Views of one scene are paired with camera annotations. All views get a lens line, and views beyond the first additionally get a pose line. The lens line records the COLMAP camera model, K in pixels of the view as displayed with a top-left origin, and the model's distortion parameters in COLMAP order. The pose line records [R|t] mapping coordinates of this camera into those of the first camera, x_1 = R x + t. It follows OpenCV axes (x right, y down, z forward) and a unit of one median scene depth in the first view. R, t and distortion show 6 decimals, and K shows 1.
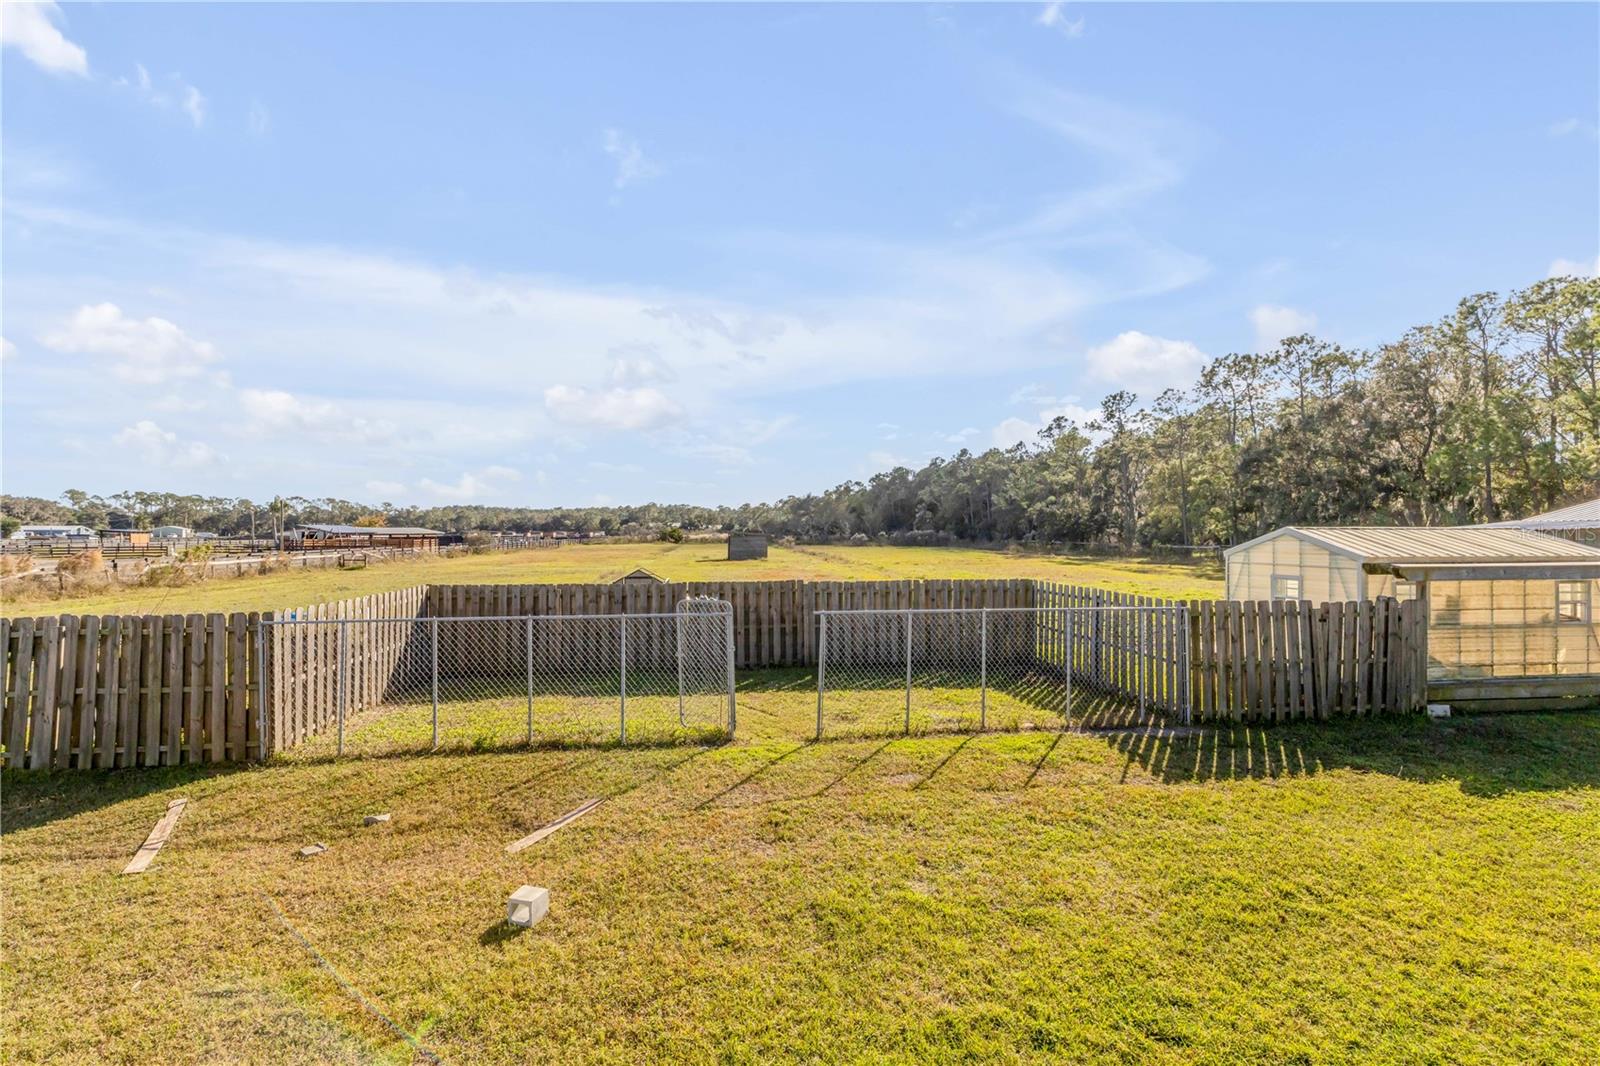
lens RADIAL K [[737.0, 0, 796.8], [0, 737.0, 530.9], [0, 0, 1]] dist [0.007959, -0.000685]
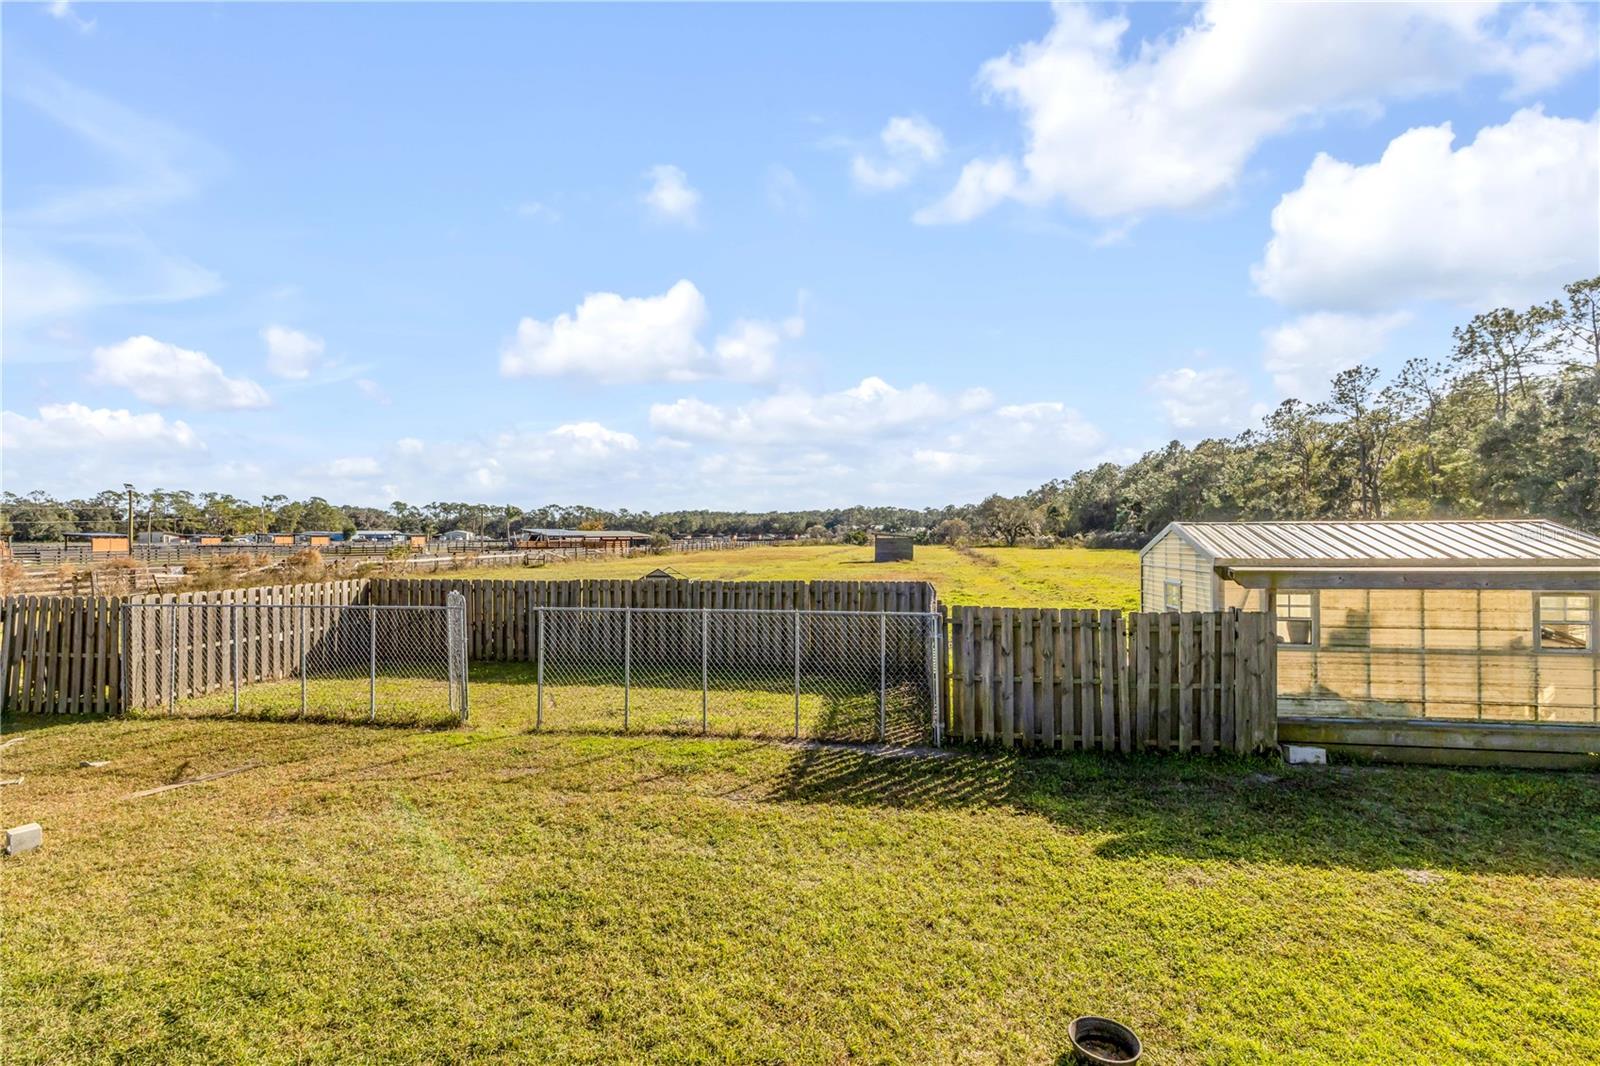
lens RADIAL K [[737.0, 0, 796.8], [0, 737.0, 530.9], [0, 0, 1]] dist [0.007959, -0.000685]
pose [[0.958816, -0.004427, -0.283992, 0.534527], [0.003524, 0.999987, -0.003692, 0.006027], [0.284004, 0.002540, 0.958820, 0.088722]]
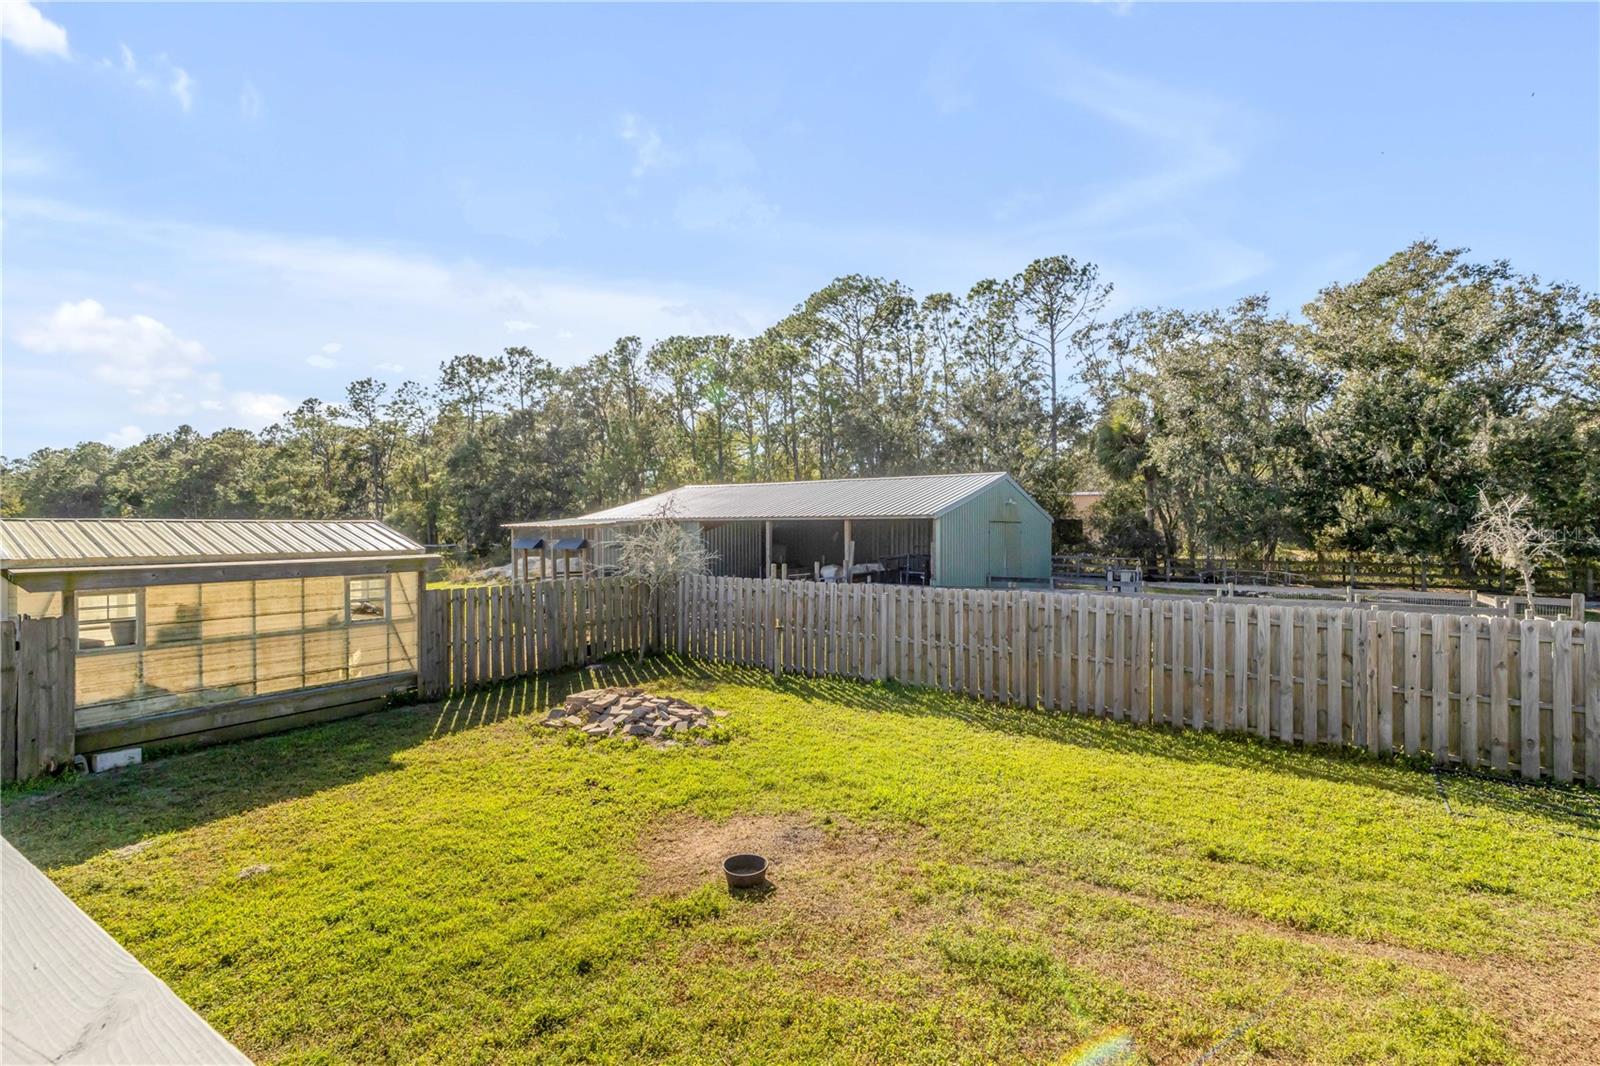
lens RADIAL K [[737.0, 0, 796.8], [0, 737.0, 530.9], [0, 0, 1]] dist [0.007959, -0.000685]
pose [[0.648761, -0.003154, 0.760986, 0.691043], [0.002092, 0.999995, 0.002360, 0.007495], [-0.760990, 0.000061, 0.648764, -0.021307]]
